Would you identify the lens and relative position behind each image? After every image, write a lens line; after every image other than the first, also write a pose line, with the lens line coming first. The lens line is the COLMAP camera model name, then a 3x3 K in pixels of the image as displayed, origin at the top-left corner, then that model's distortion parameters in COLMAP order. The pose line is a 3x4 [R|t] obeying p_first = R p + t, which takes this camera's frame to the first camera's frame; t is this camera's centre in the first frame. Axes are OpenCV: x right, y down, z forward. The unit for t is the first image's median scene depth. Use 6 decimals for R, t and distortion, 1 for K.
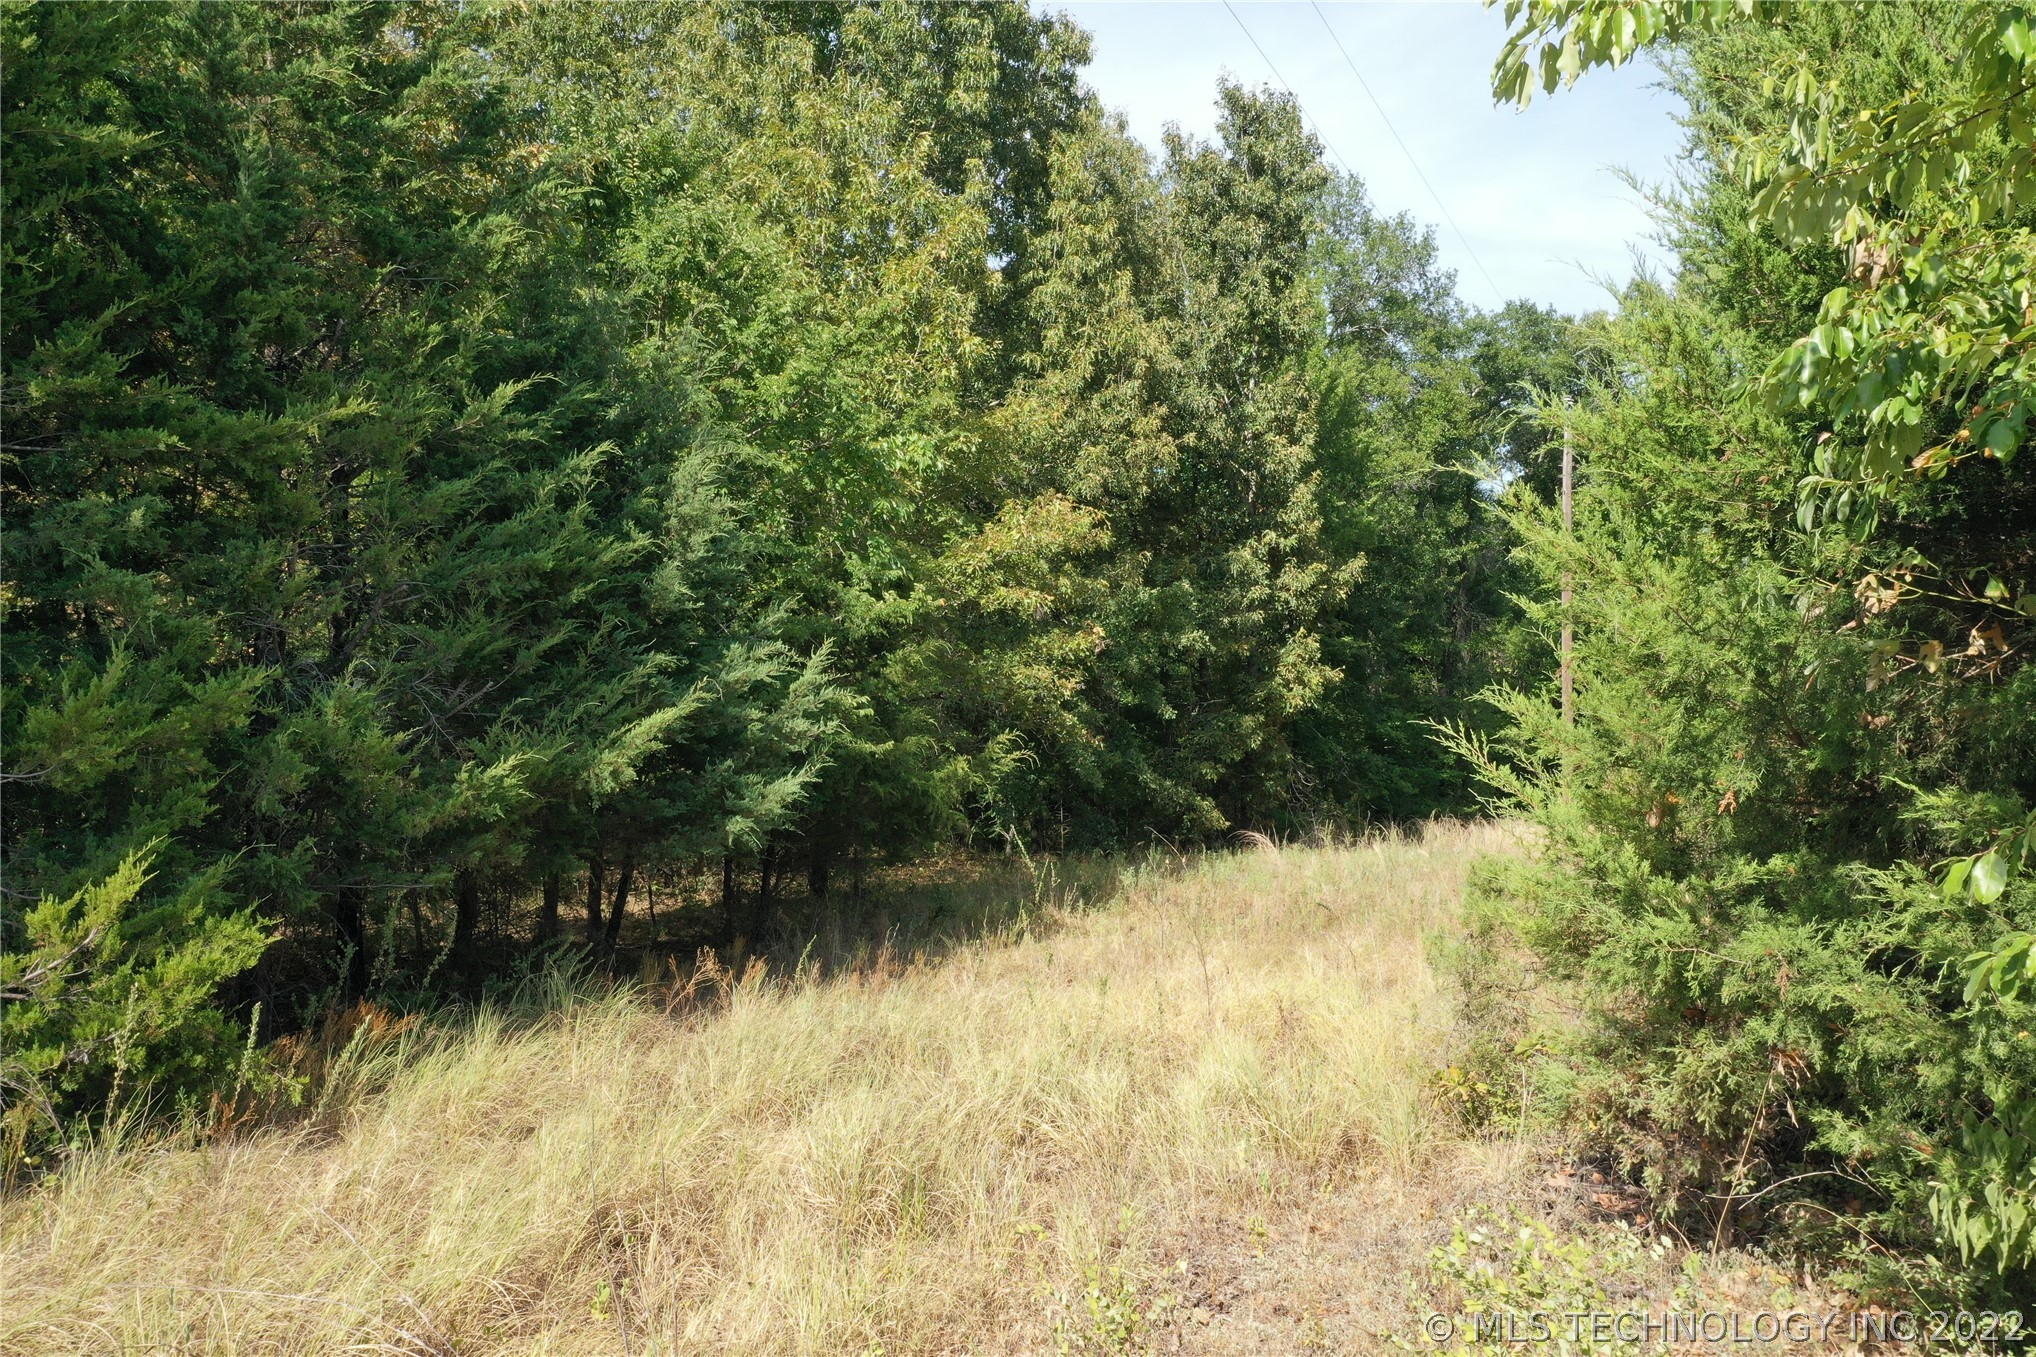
lens RADIAL K [[1618.1, 0, 1018.0], [0, 1618.1, 678.5], [0, 0, 1]] dist [0.009946, 0.005872]
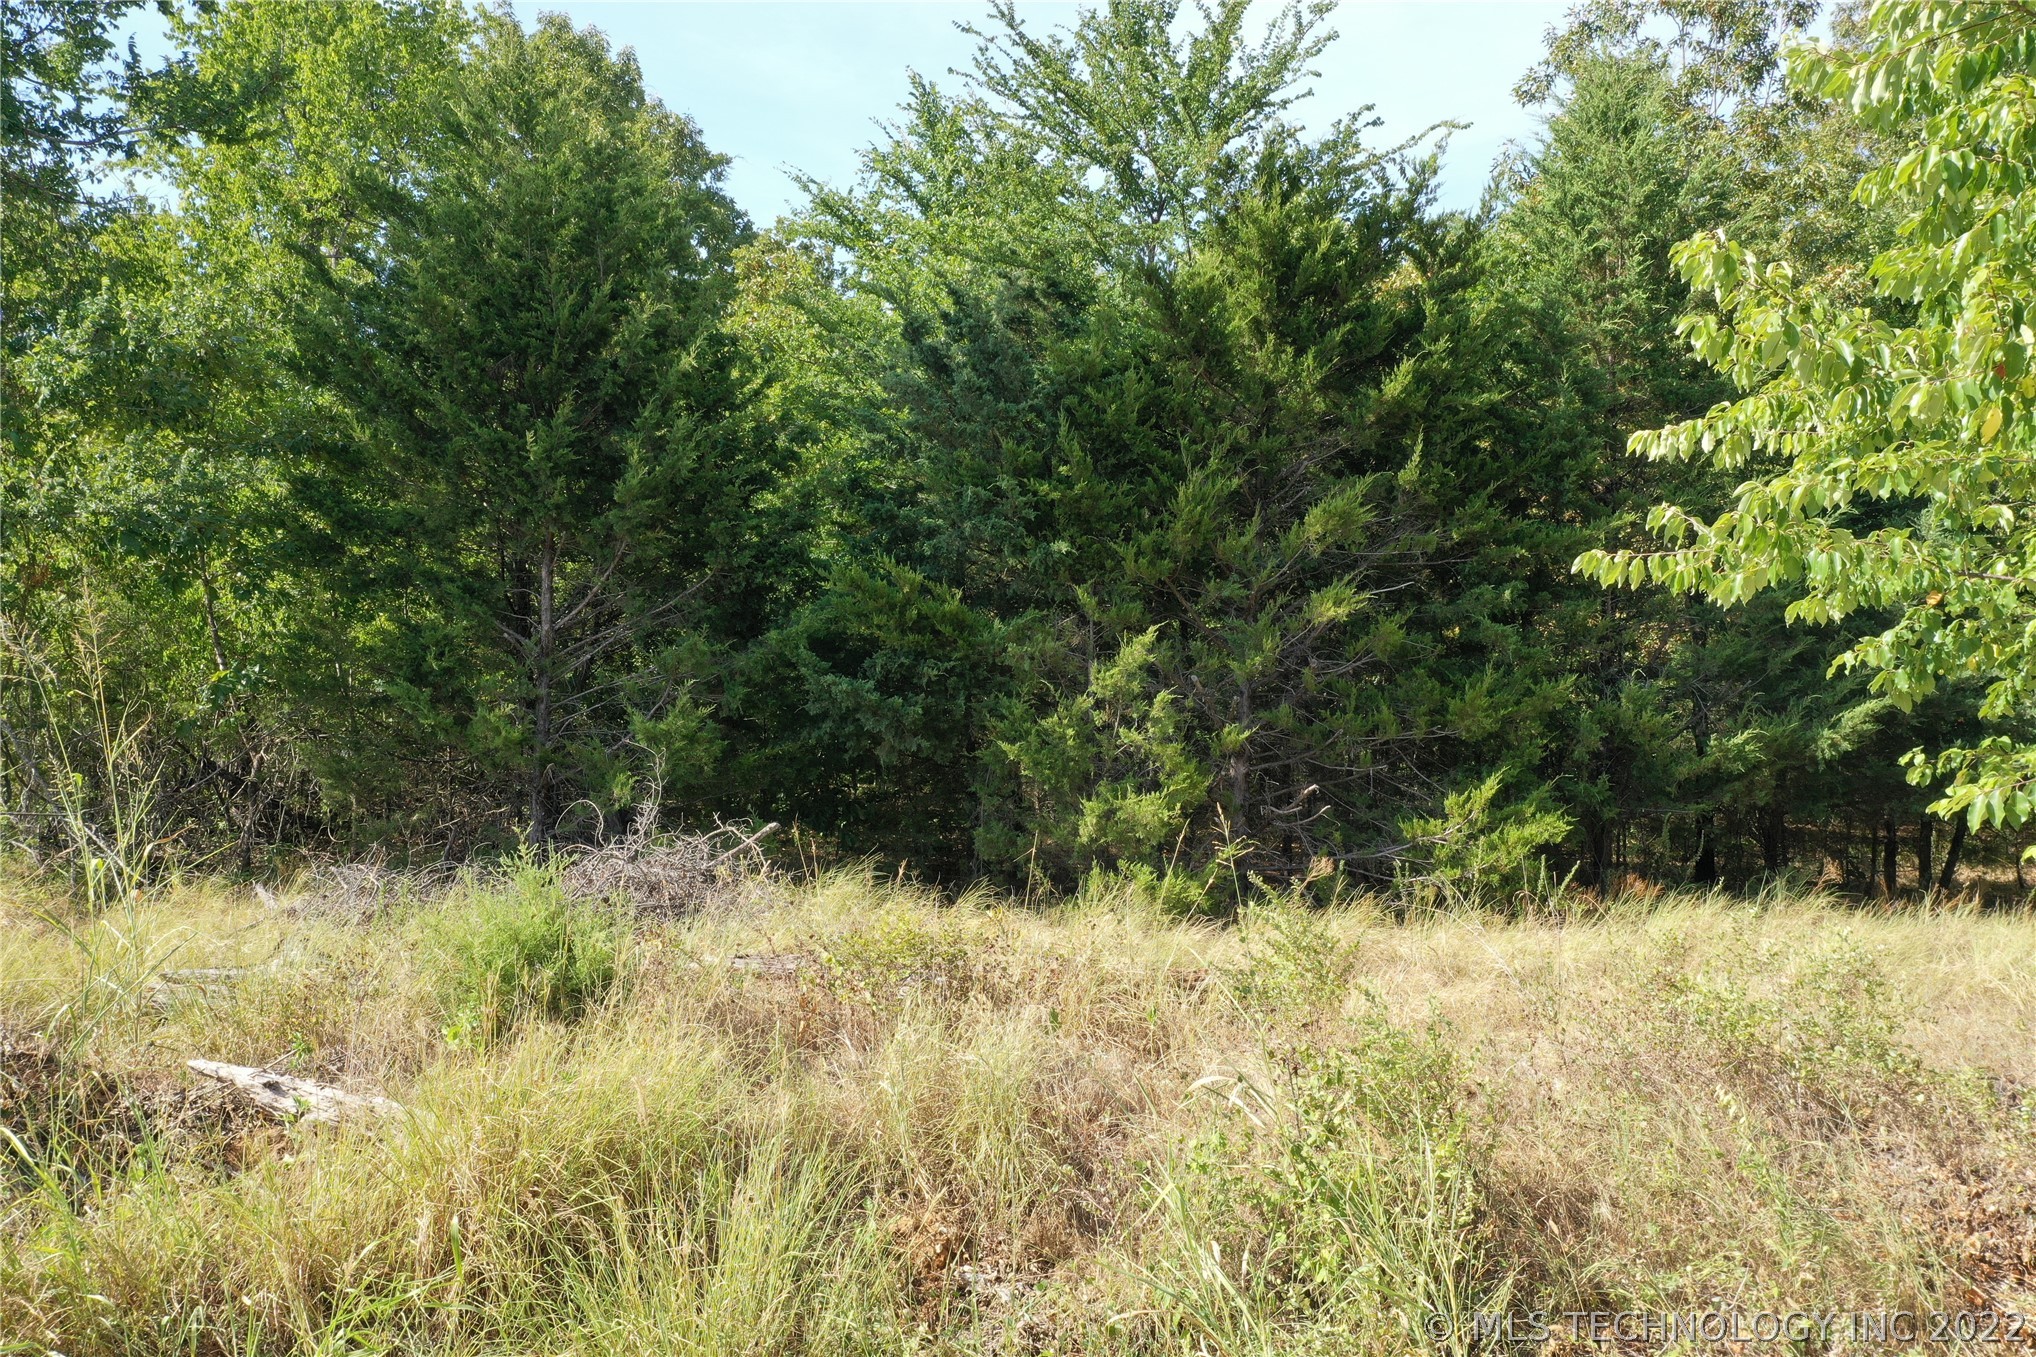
lens RADIAL K [[1628.9, 0, 1018.0], [0, 1628.9, 678.5], [0, 0, 1]] dist [-0.005502, -0.002230]
pose [[0.603604, 0.001587, -0.797283, 0.353981], [0.010712, 0.999892, 0.010100, -0.017116], [0.797213, -0.014637, 0.603521, -0.331929]]
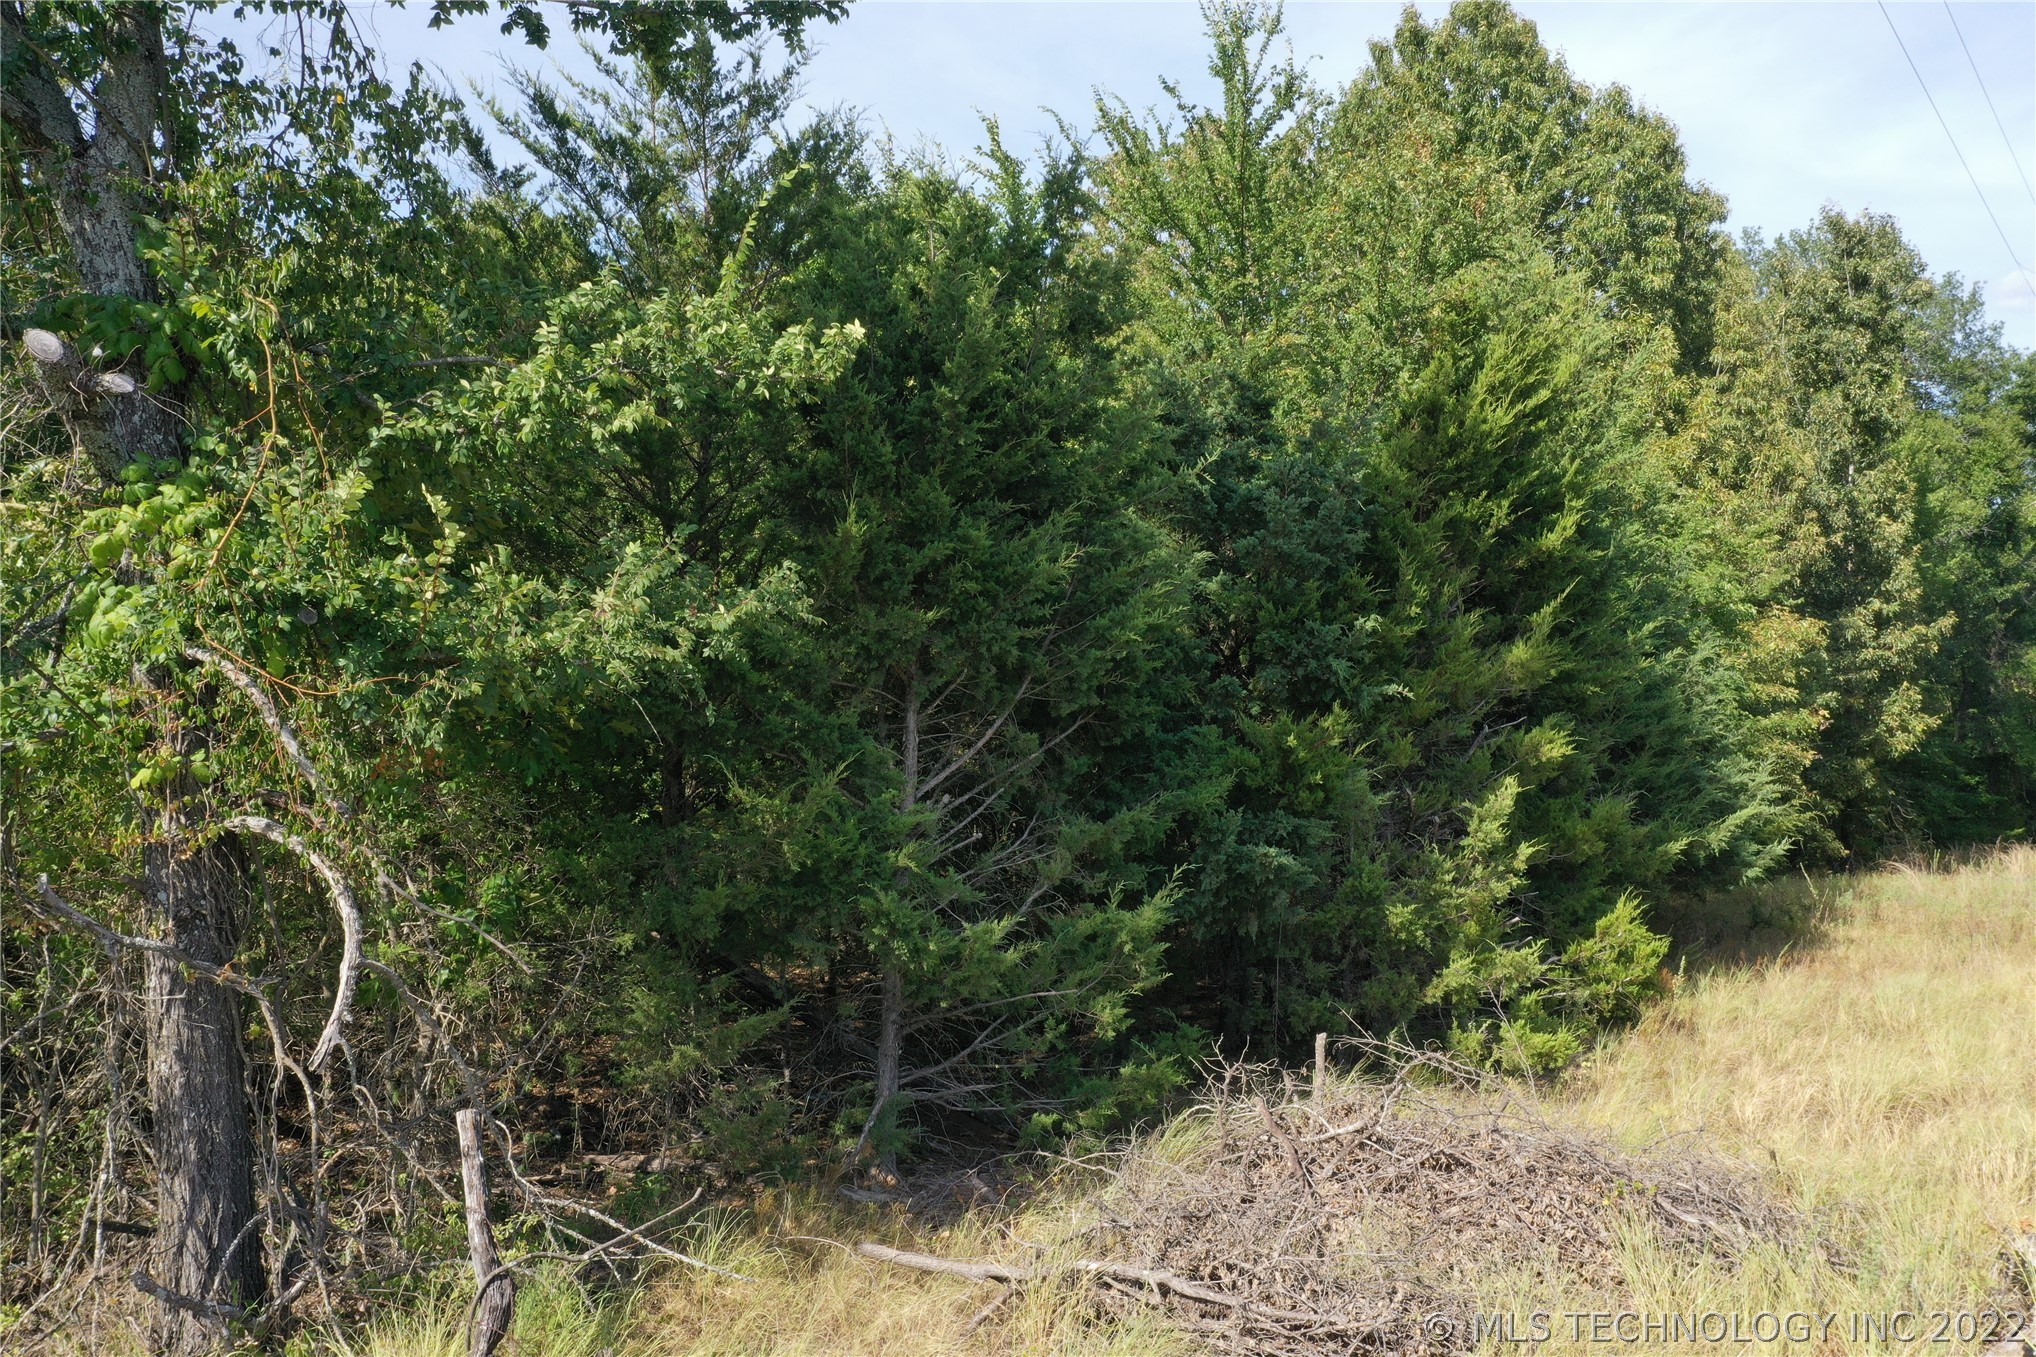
lens RADIAL K [[1618.1, 0, 1018.0], [0, 1618.1, 678.5], [0, 0, 1]] dist [0.009946, 0.005872]
pose [[0.974846, -0.002593, -0.222866, -0.467175], [0.003501, 0.999987, 0.003679, -0.102545], [0.222853, -0.004367, 0.974842, -0.690135]]
